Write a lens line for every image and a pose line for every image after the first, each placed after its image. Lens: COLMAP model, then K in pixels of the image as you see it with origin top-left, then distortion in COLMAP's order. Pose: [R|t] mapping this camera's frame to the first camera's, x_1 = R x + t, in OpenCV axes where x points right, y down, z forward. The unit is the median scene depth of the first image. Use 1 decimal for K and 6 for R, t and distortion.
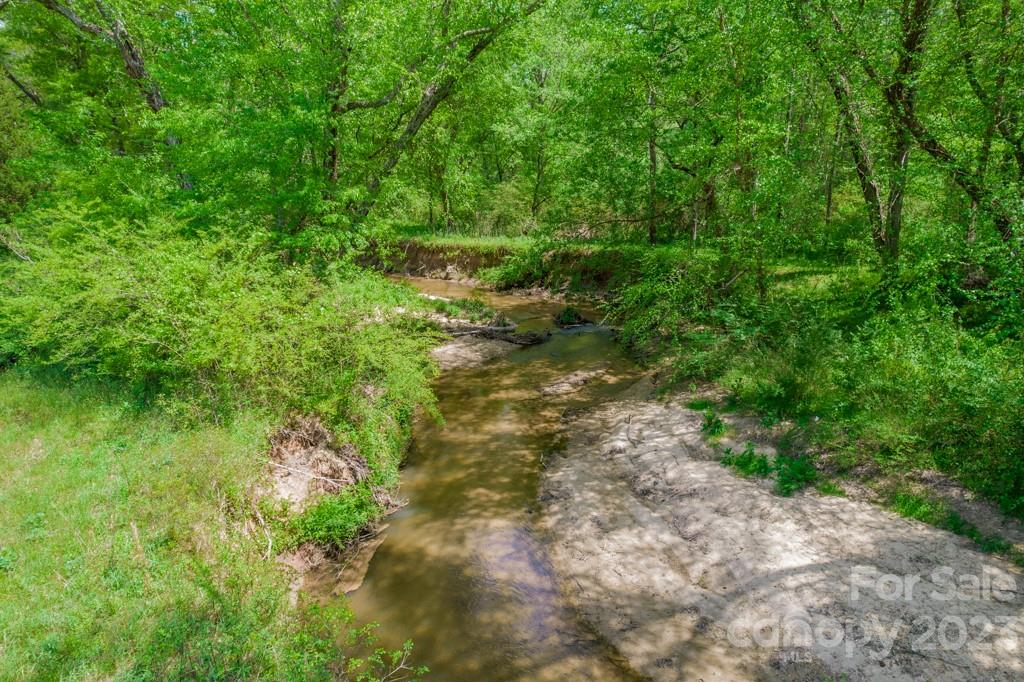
lens RADIAL K [[658.4, 0, 513.8], [0, 658.4, 341.5], [0, 0, 1]] dist [-0.068324, 0.060601]
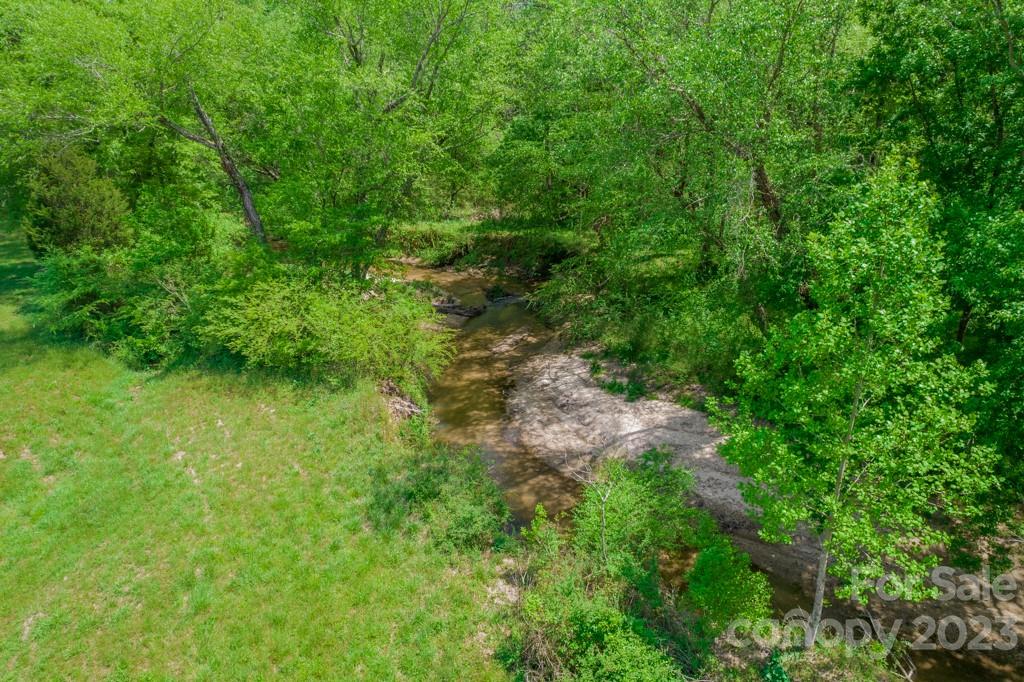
lens RADIAL K [[658.4, 0, 511.3], [0, 658.4, 341.9], [0, 0, 1]] dist [-0.068324, 0.060601]
pose [[0.985130, -0.063094, 0.159809, -0.241491], [0.046626, 0.993401, 0.104783, -0.163396], [-0.165366, -0.095774, 0.981571, -0.842383]]
